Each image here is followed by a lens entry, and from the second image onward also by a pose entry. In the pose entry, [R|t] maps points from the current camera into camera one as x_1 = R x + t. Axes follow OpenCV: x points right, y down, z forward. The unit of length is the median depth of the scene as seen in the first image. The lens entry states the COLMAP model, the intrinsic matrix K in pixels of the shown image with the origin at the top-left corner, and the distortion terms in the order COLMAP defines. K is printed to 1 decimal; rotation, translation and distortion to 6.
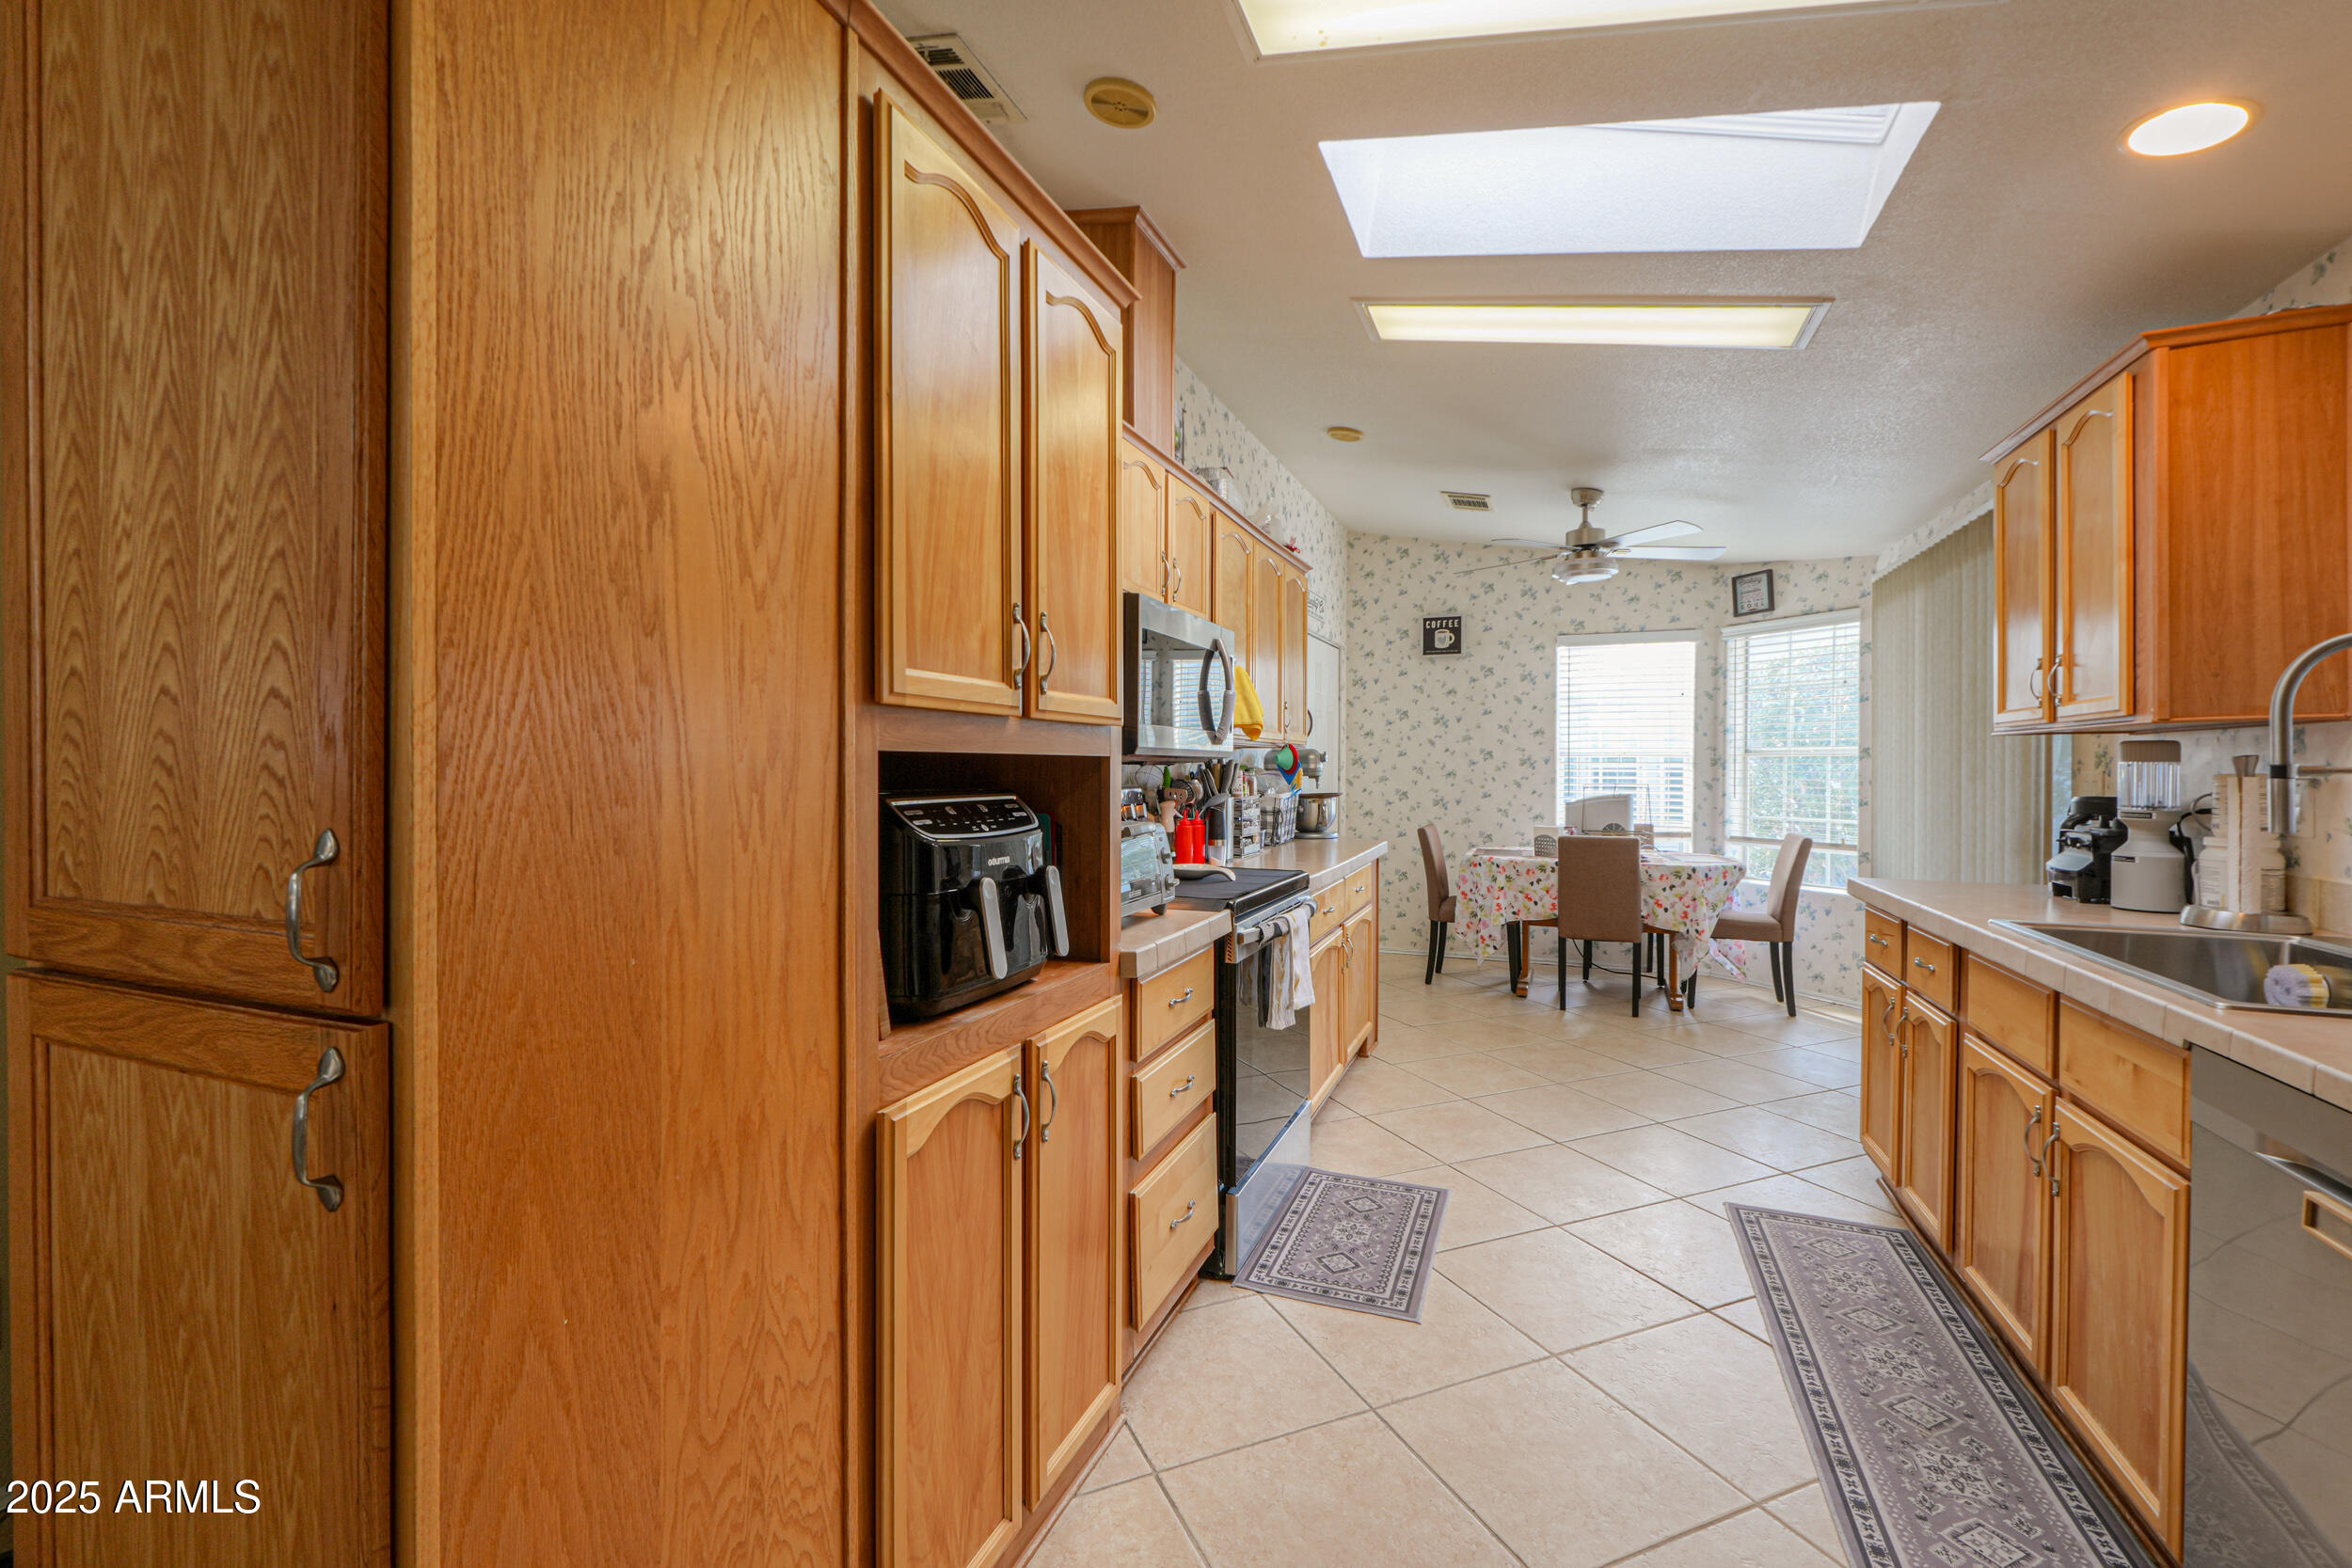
lens RADIAL K [[993.6, 0, 1135.3], [0, 993.6, 775.1], [0, 0, 1]] dist [-0.001617, -0.001323]
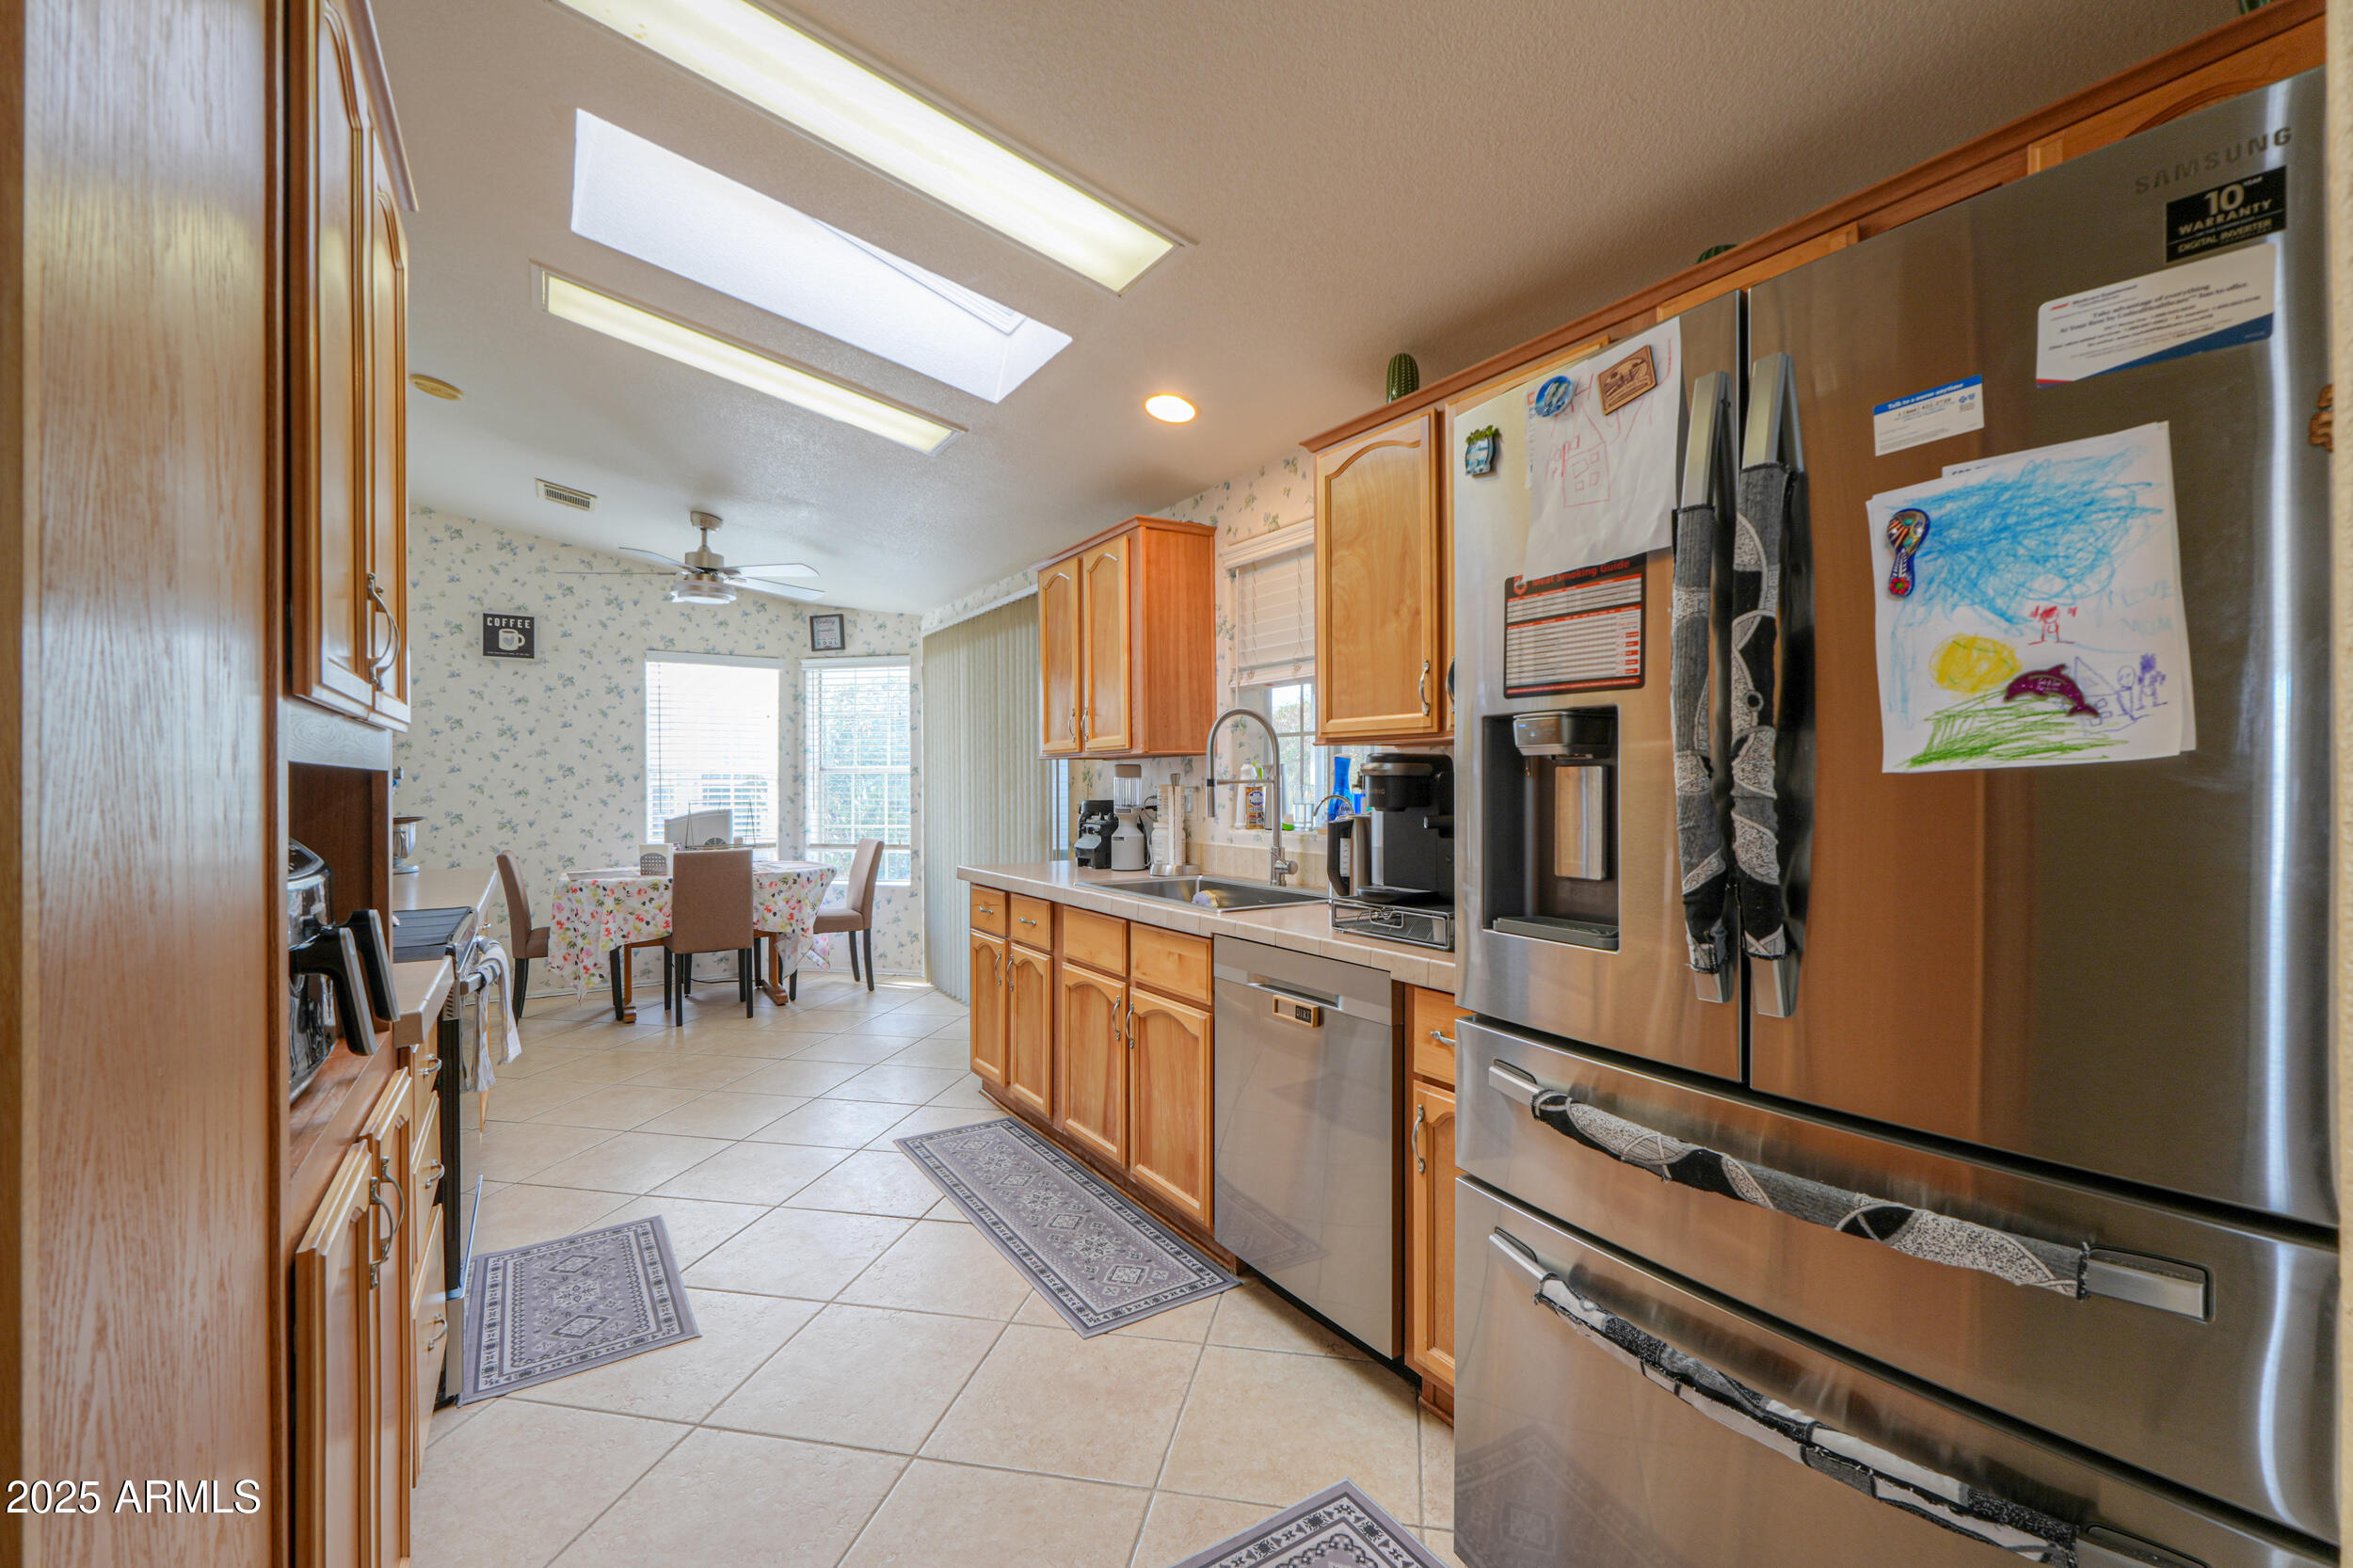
lens RADIAL K [[994.1, 0, 1203.4], [0, 994.1, 781.4], [0, 0, 1]] dist [-0.001617, -0.001323]
pose [[0.545214, -0.003881, 0.838288, -0.191515], [0.013270, 0.999904, -0.004001, 0.000800], [-0.838192, 0.013305, 0.545213, 0.011359]]
